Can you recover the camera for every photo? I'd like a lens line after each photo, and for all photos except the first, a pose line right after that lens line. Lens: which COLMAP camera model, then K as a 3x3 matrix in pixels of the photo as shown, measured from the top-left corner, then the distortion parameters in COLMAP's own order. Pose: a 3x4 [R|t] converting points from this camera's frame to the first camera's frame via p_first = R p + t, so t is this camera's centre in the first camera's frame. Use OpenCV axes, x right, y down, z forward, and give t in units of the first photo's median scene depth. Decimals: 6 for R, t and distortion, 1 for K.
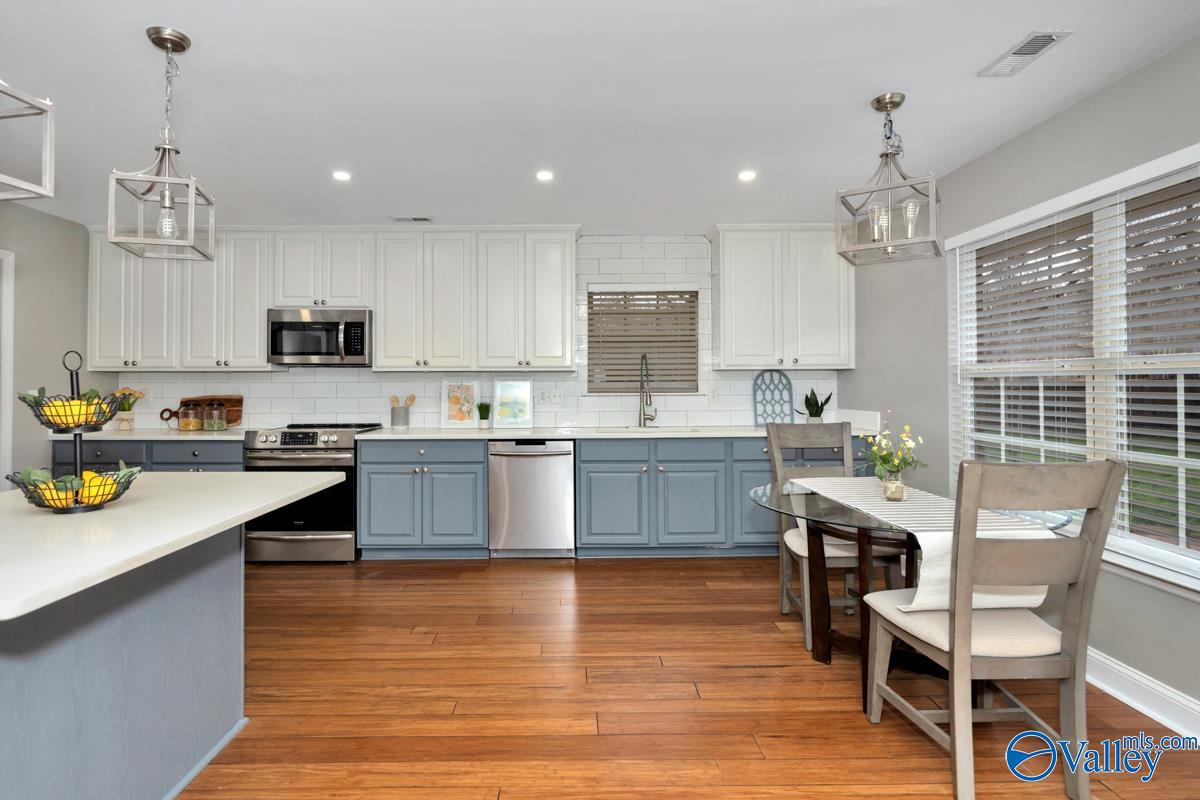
lens RADIAL K [[614.3, 0, 559.0], [0, 614.3, 371.4], [0, 0, 1]] dist [-0.004798, 0.000355]
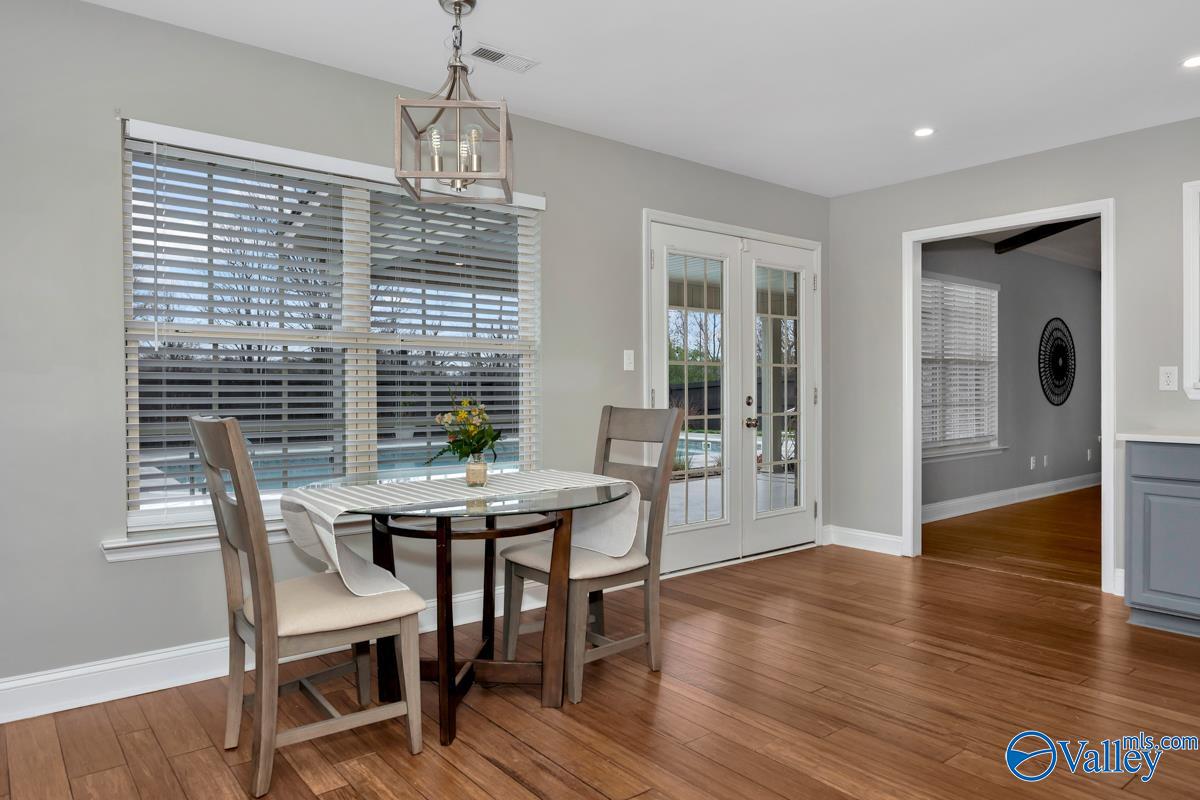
lens RADIAL K [[780.3, 0, 593.6], [0, 780.3, 393.9], [0, 0, 1]] dist [-0.006640, -0.004265]
pose [[-0.643380, -0.012488, 0.765445, -0.219437], [-0.018331, 0.999832, 0.000904, 0.041810], [-0.765327, -0.013449, -0.643501, 0.880499]]
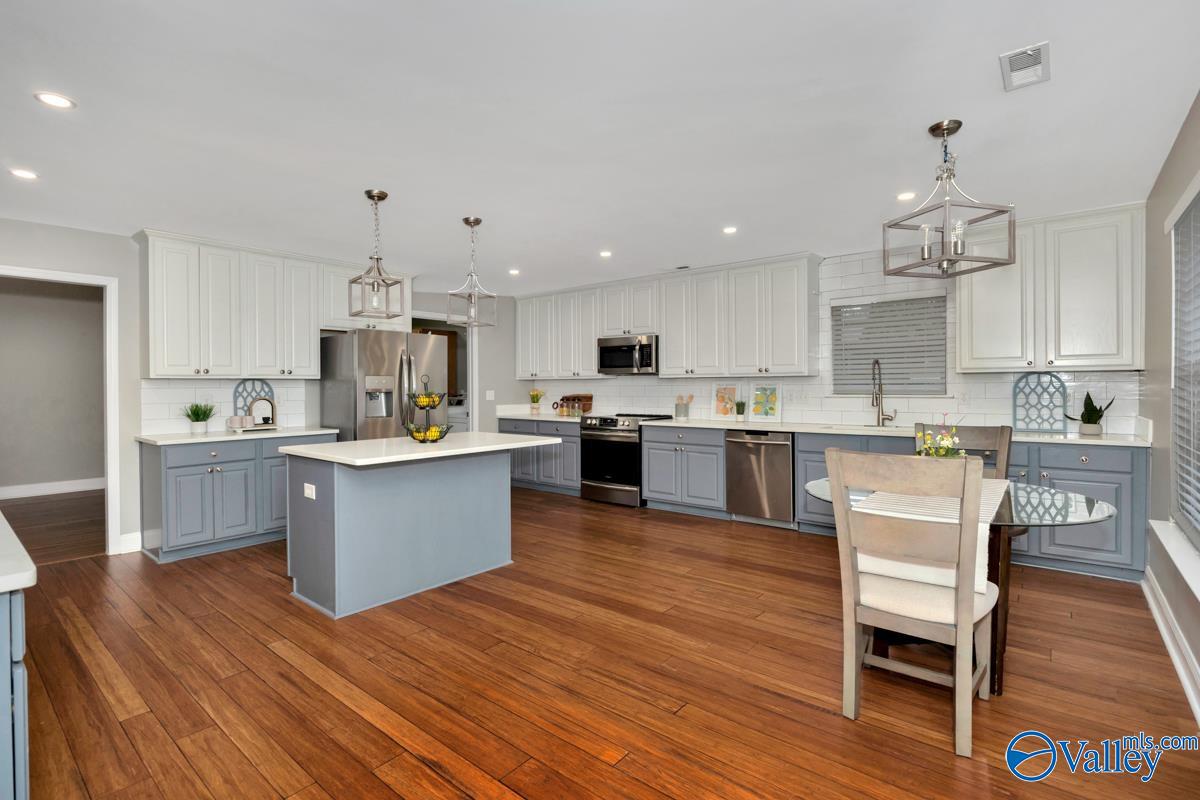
lens RADIAL K [[552.8, 0, 596.6], [0, 552.8, 383.1], [0, 0, 1]] dist [-0.001887, -0.002300]
pose [[0.779541, -0.003749, -0.626340, 0.396262], [0.014444, 0.999824, 0.011993, -0.005909], [0.626184, -0.018396, 0.779458, -0.091828]]
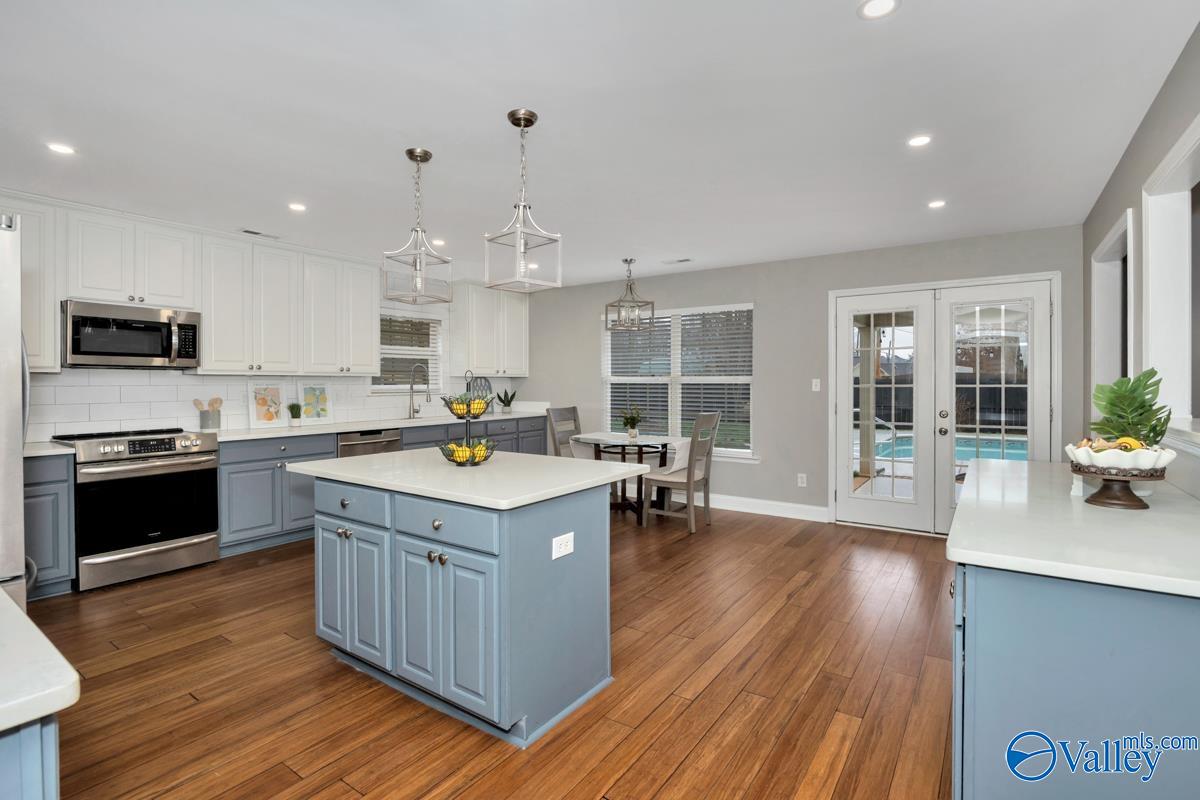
lens RADIAL K [[574.1, 0, 616.2], [0, 574.1, 386.3], [0, 0, 1]] dist [-0.010777, 0.000354]
pose [[0.546812, -0.002856, 0.837251, -0.723144], [-0.017940, 0.999725, 0.015126, -0.007605], [-0.837063, -0.023291, 0.546610, -0.071398]]
